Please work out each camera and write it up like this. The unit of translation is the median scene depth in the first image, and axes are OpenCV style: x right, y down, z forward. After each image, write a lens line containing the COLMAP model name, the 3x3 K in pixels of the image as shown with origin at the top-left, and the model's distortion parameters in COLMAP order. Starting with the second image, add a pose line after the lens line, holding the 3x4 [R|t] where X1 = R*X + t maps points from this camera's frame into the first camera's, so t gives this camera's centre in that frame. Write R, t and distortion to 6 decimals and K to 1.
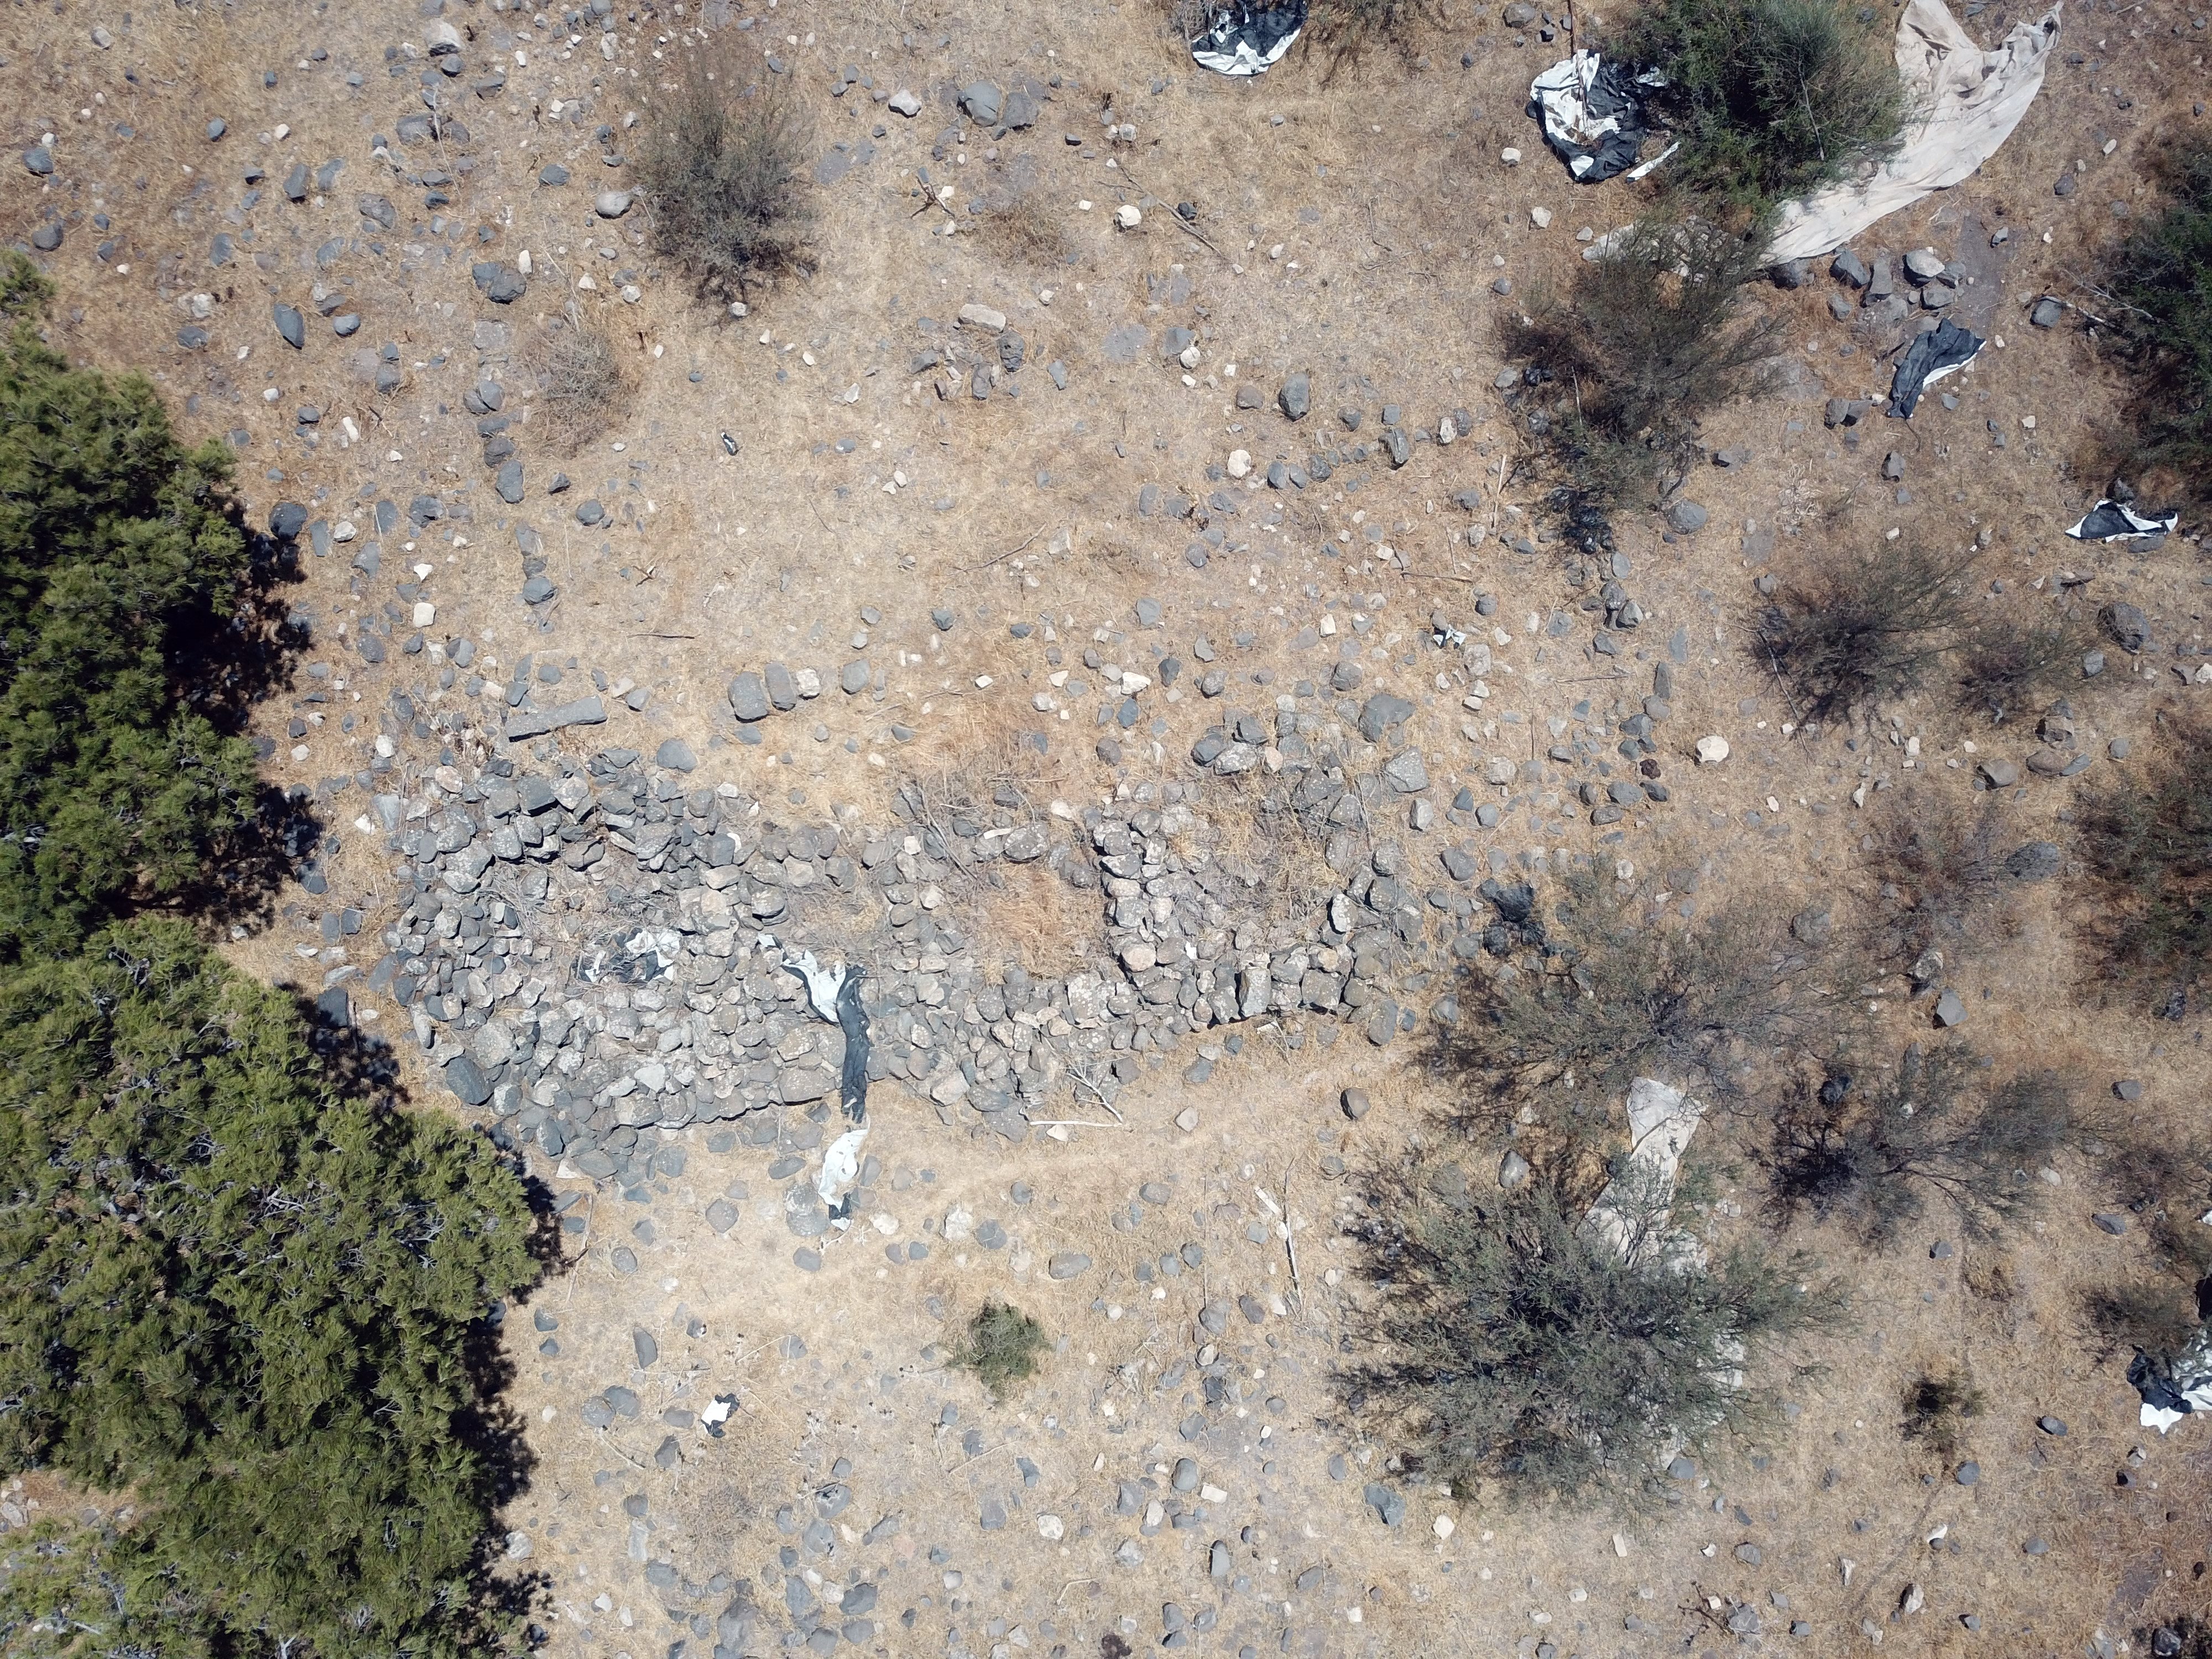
lens RADIAL K [[1830.1, 0, 1106.0], [0, 1830.1, 829.5], [0, 0, 1]] dist [0.067053, 0.002150]
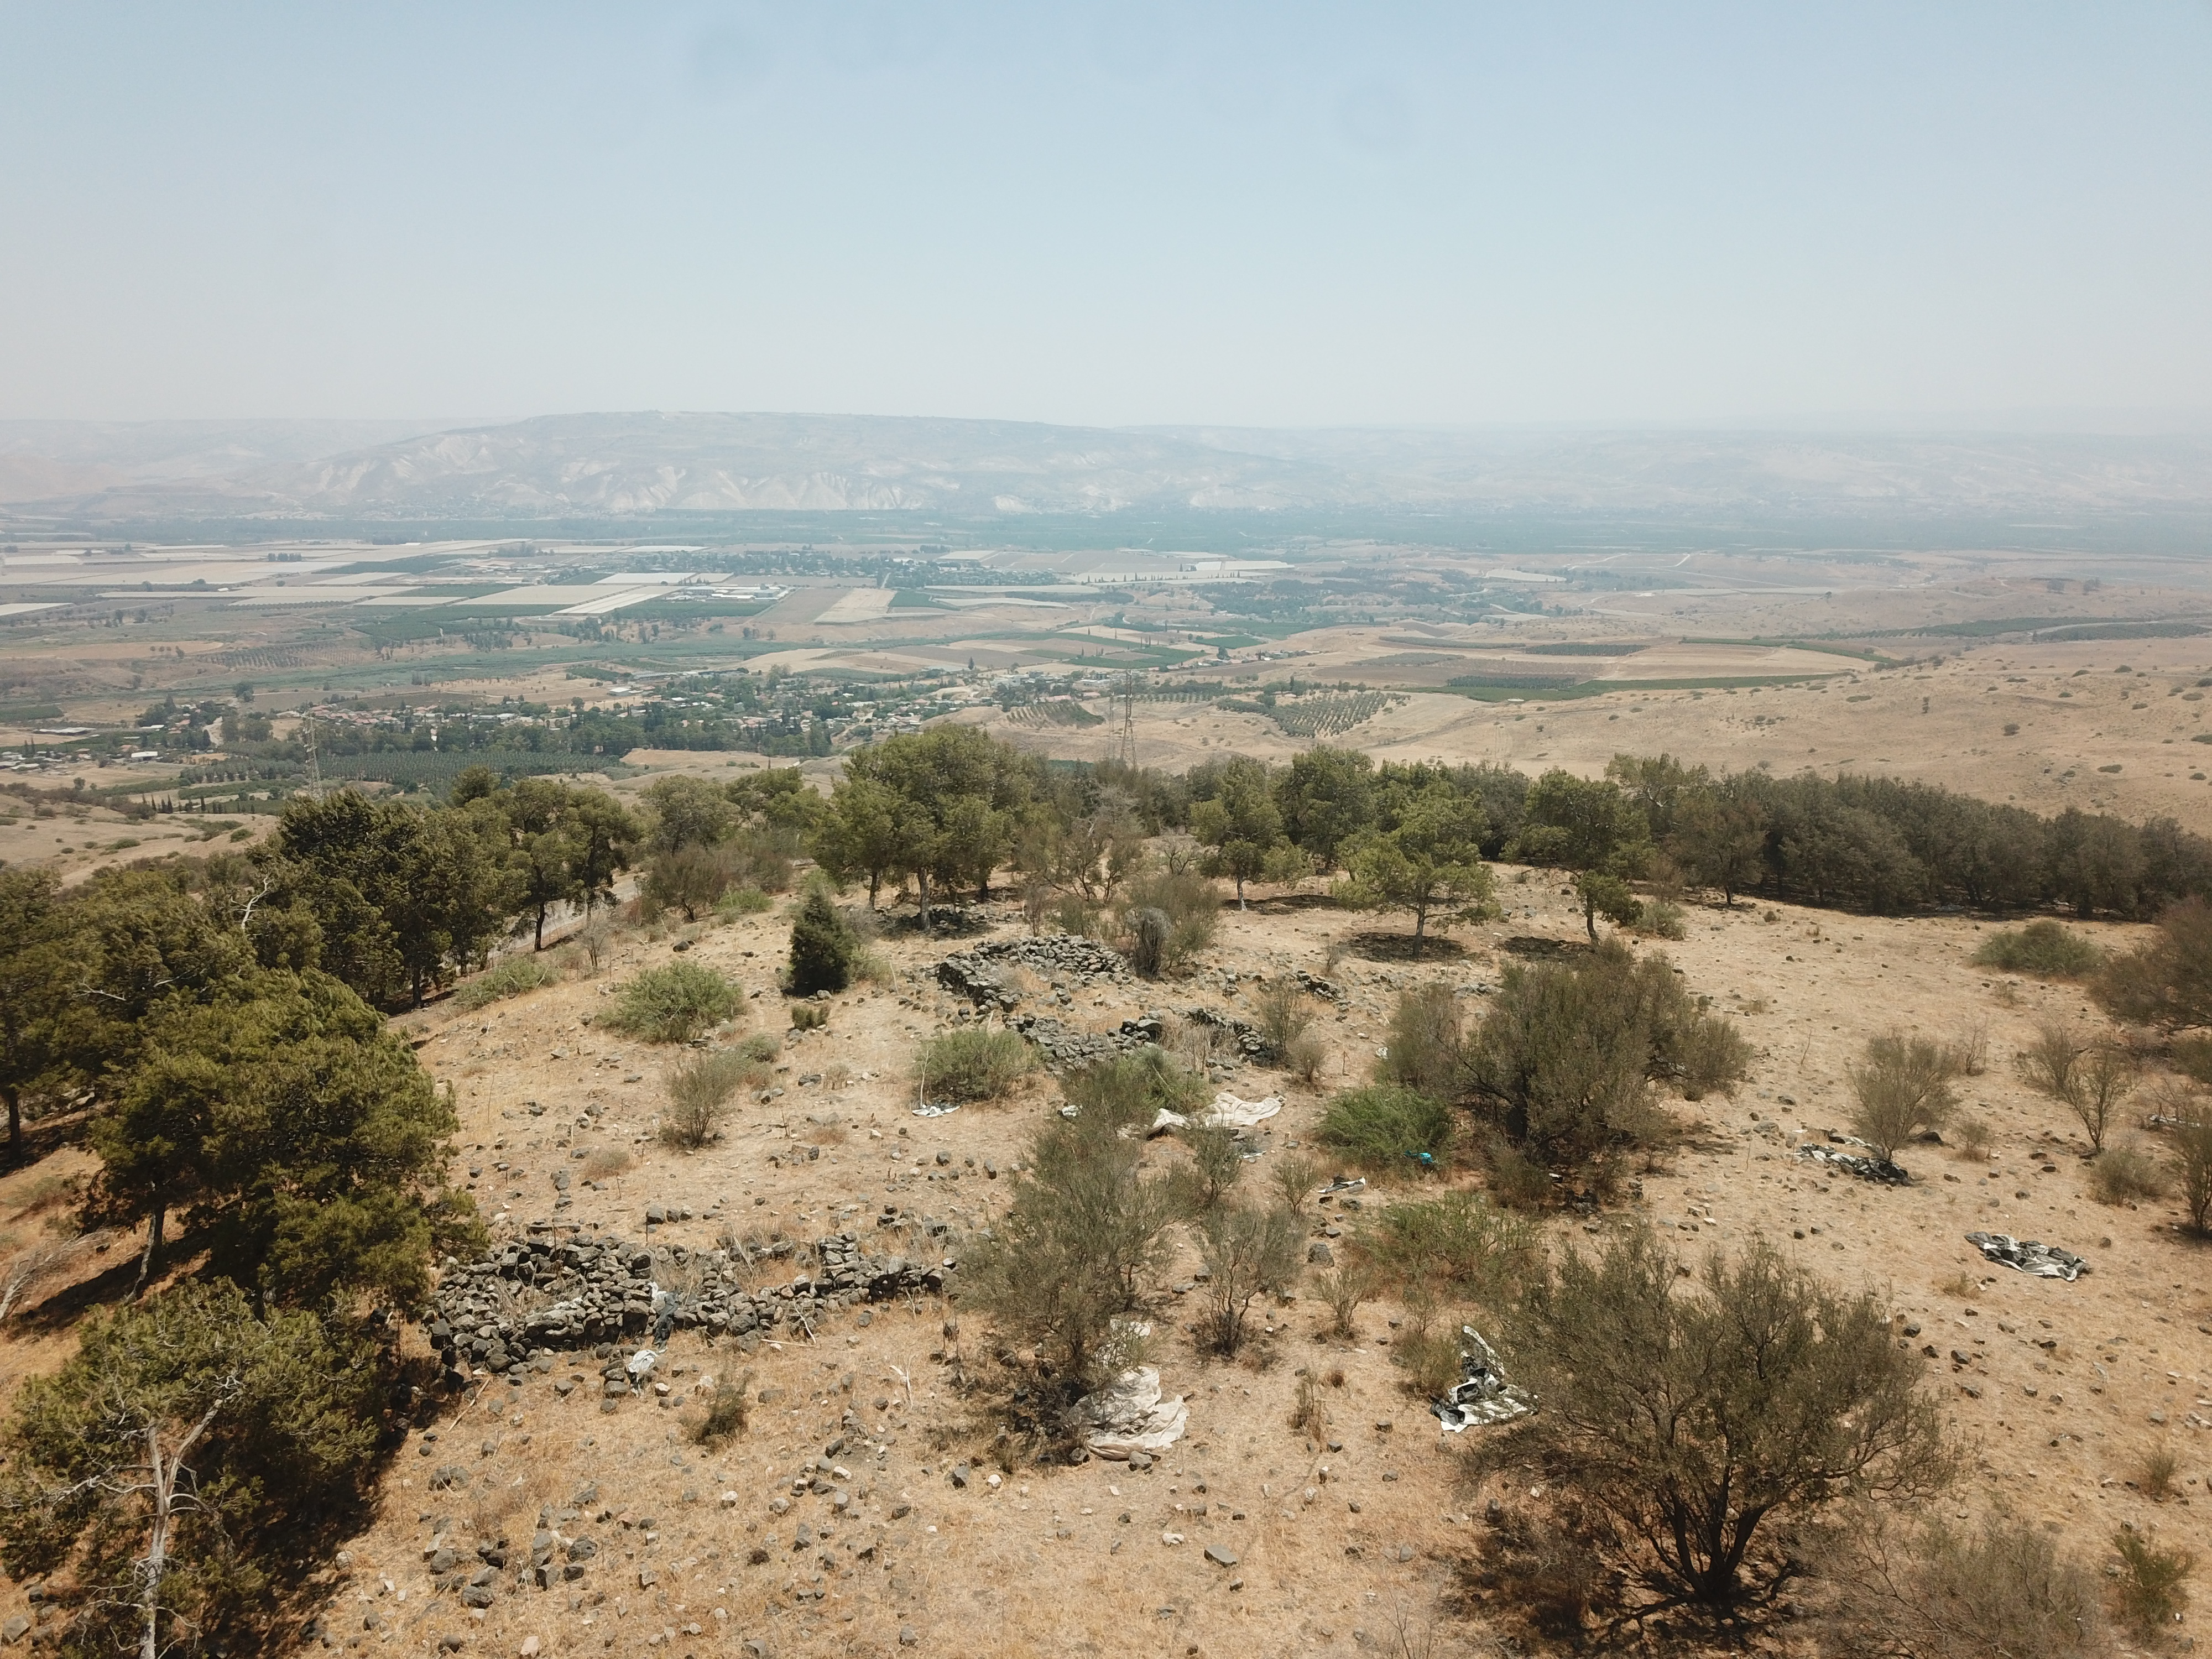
lens RADIAL K [[1830.1, 0, 1106.0], [0, 1830.1, 829.5], [0, 0, 1]] dist [0.067053, 0.002150]
pose [[0.999683, -0.022403, 0.011470, 0.266145], [0.015599, 0.193911, -0.980895, 1.721520], [0.019750, 0.980763, 0.194199, 0.207613]]
